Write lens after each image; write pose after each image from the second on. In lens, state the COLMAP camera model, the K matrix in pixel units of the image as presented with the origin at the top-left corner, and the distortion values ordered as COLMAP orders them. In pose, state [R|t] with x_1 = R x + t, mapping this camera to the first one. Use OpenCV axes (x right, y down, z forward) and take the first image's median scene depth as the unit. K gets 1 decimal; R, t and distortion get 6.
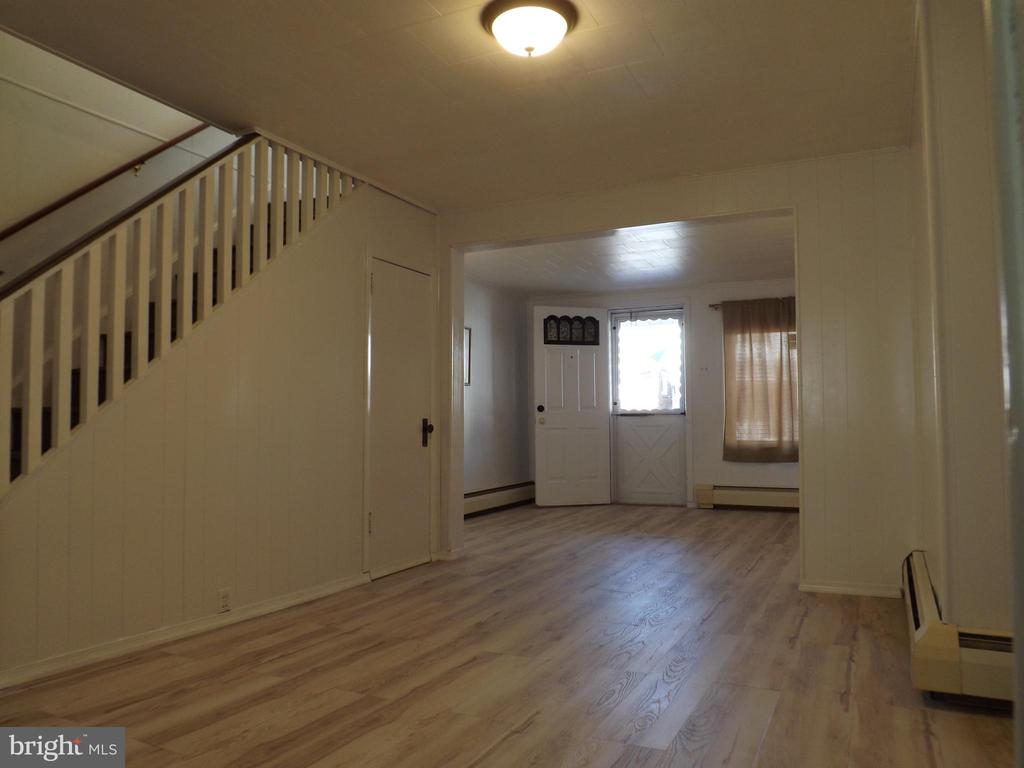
lens RADIAL K [[740.6, 0, 502.7], [0, 740.6, 389.8], [0, 0, 1]] dist [-0.045756, 0.002997]
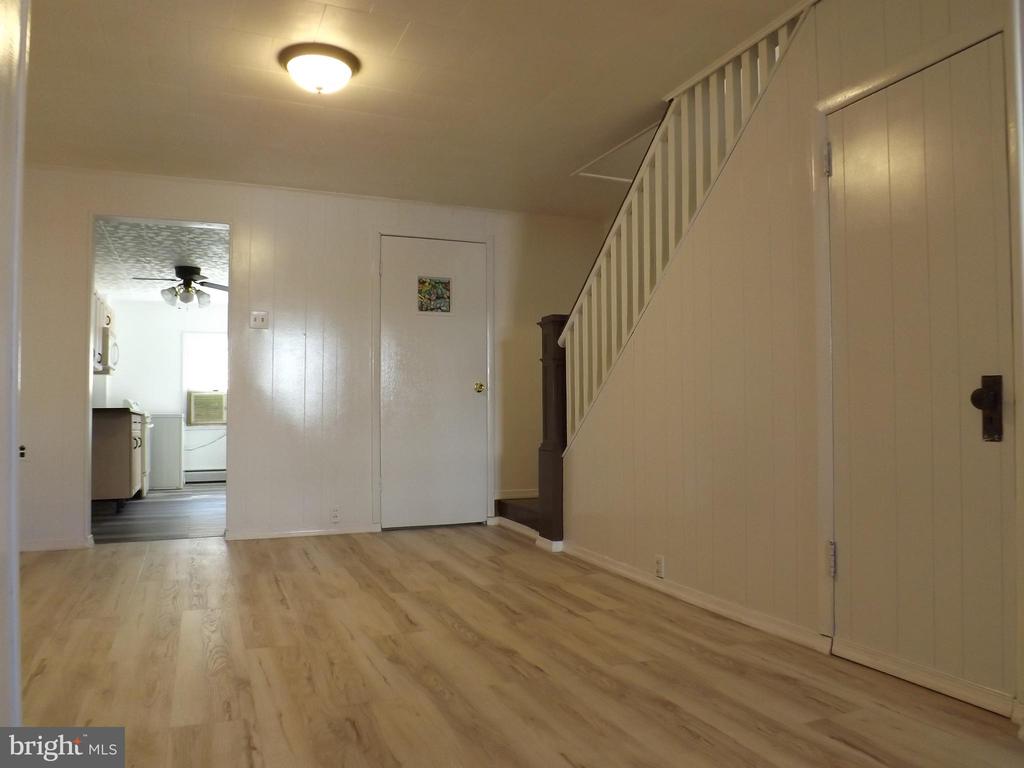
lens RADIAL K [[740.6, 0, 502.7], [0, 740.6, 389.8], [0, 0, 1]] dist [-0.045756, 0.002997]
pose [[-0.656330, -0.016812, -0.754287, 0.552543], [0.044417, 0.997157, -0.060874, 0.084185], [0.753166, -0.073457, -0.653717, 1.478695]]
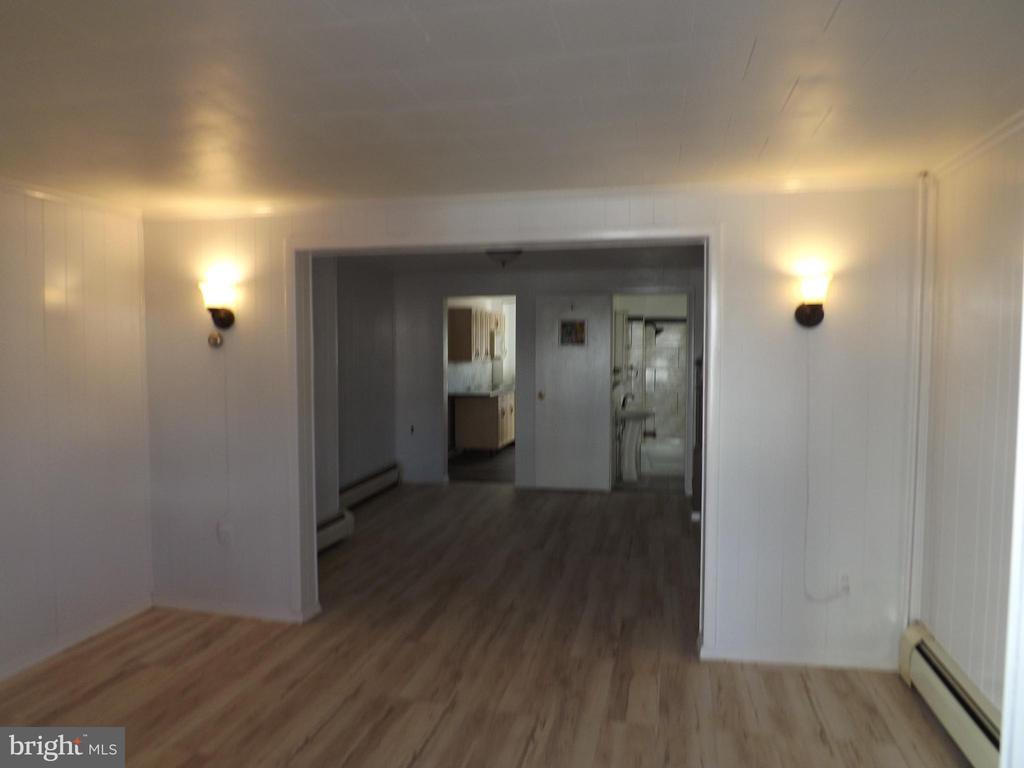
lens RADIAL K [[740.6, 0, 502.7], [0, 740.6, 389.8], [0, 0, 1]] dist [-0.045756, 0.002997]
pose [[-0.969008, 0.017803, -0.246386, 0.455760], [0.014373, 0.999773, 0.015714, -0.080365], [0.246610, 0.011686, -0.969044, 2.402012]]
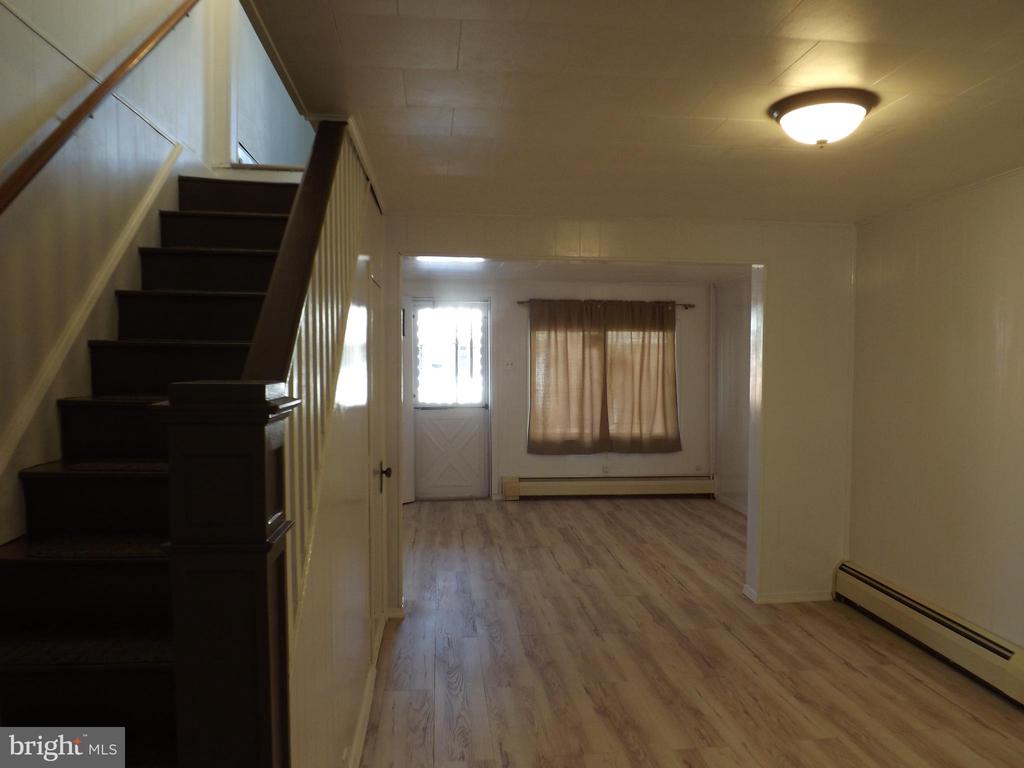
lens RADIAL K [[745.9, 0, 511.9], [0, 745.9, 397.5], [0, 0, 1]] dist [-0.043989, 0.002230]
pose [[0.841689, -0.021733, 0.539524, -0.609429], [-0.030046, 0.995757, 0.086983, -0.156599], [-0.539125, -0.089423, 0.837465, 0.293695]]
